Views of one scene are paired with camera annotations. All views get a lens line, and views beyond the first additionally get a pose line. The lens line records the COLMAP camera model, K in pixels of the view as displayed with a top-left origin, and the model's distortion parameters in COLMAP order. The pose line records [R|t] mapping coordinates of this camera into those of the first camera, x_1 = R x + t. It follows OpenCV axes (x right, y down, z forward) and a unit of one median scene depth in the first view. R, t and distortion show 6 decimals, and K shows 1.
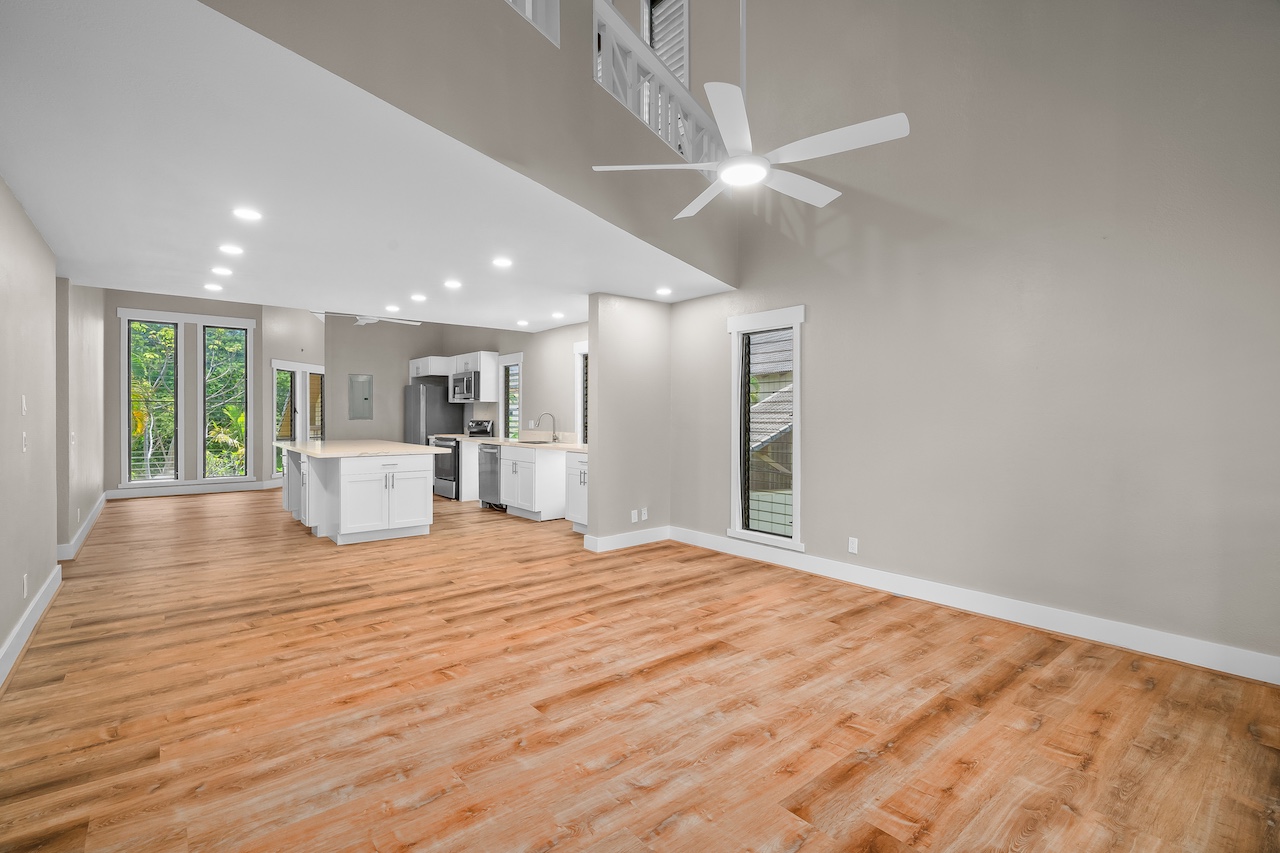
lens RADIAL K [[592.8, 0, 642.0], [0, 592.8, 429.9], [0, 0, 1]] dist [-0.007423, 0.003033]
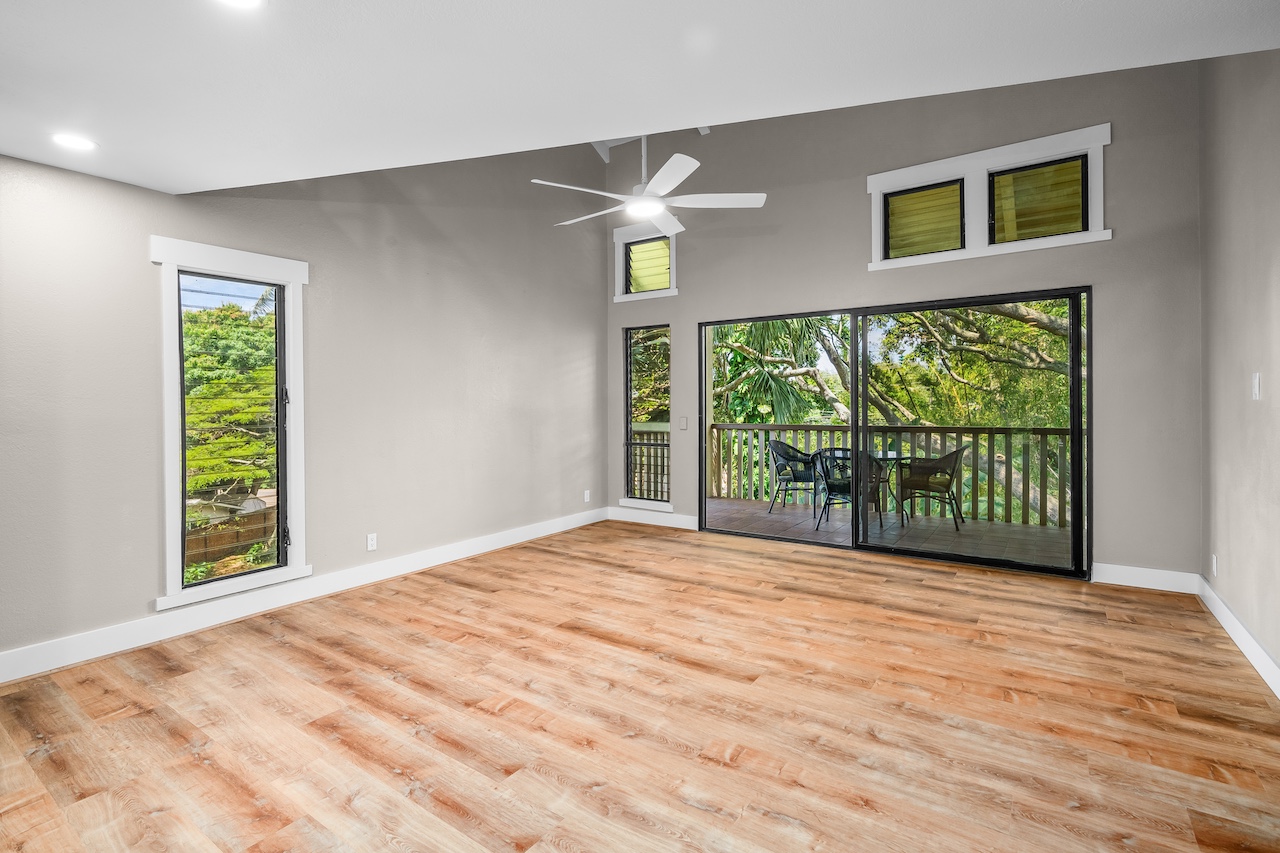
lens RADIAL K [[592.8, 0, 639.1], [0, 592.8, 405.3], [0, 0, 1]] dist [-0.007423, 0.003033]
pose [[-0.266991, -0.006009, 0.963680, -0.987517], [0.030541, 0.999426, 0.014693, -0.029640], [-0.963215, 0.033354, -0.266654, 1.279510]]
